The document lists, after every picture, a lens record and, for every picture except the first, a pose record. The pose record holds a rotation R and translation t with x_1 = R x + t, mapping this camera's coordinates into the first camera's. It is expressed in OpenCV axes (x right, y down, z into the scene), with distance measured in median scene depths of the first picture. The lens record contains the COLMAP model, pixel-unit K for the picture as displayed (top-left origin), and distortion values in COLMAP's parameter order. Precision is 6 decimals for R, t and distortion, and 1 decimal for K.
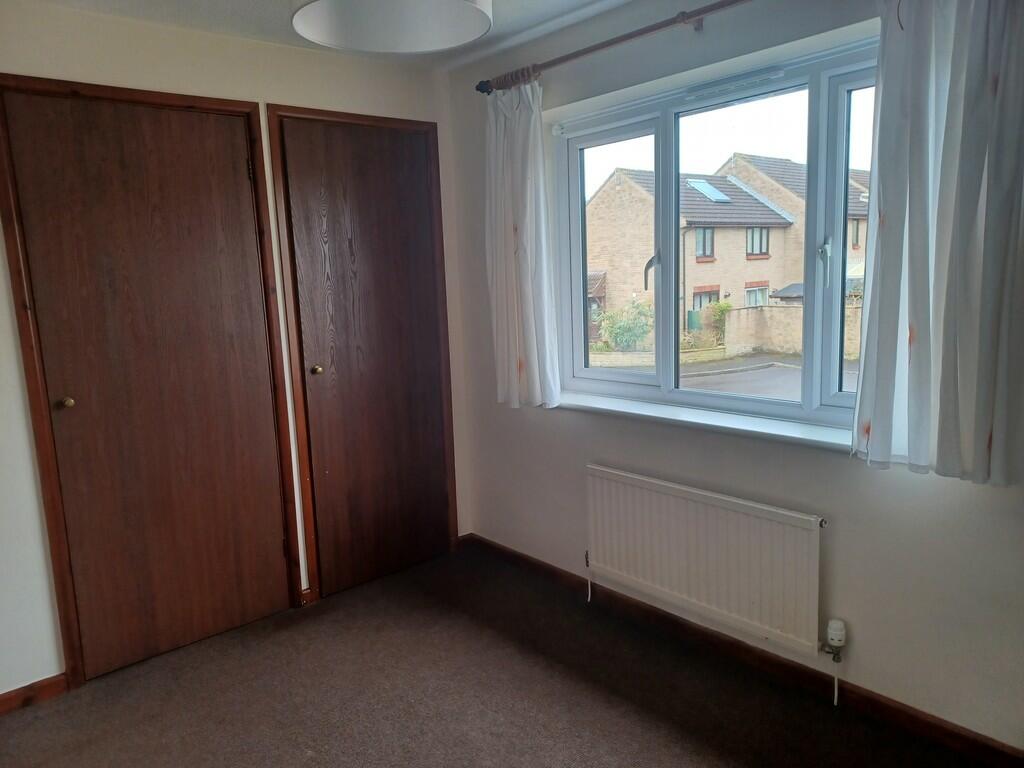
lens RADIAL K [[749.8, 0, 507.7], [0, 749.8, 382.4], [0, 0, 1]] dist [0.038201, -0.000851]
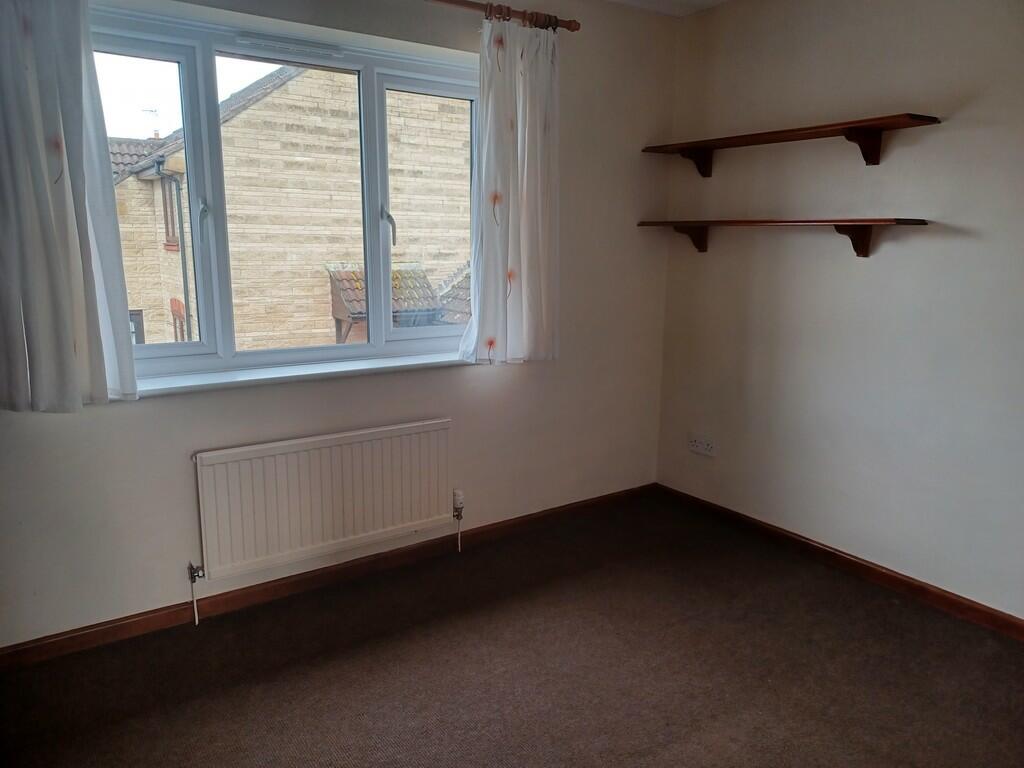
lens RADIAL K [[749.8, 0, 507.7], [0, 749.8, 382.4], [0, 0, 1]] dist [0.038201, -0.000851]
pose [[0.102816, -0.149338, 0.983426, -0.796560], [0.136148, 0.981474, 0.134808, -0.042860], [-0.985339, 0.120031, 0.121243, 0.667534]]
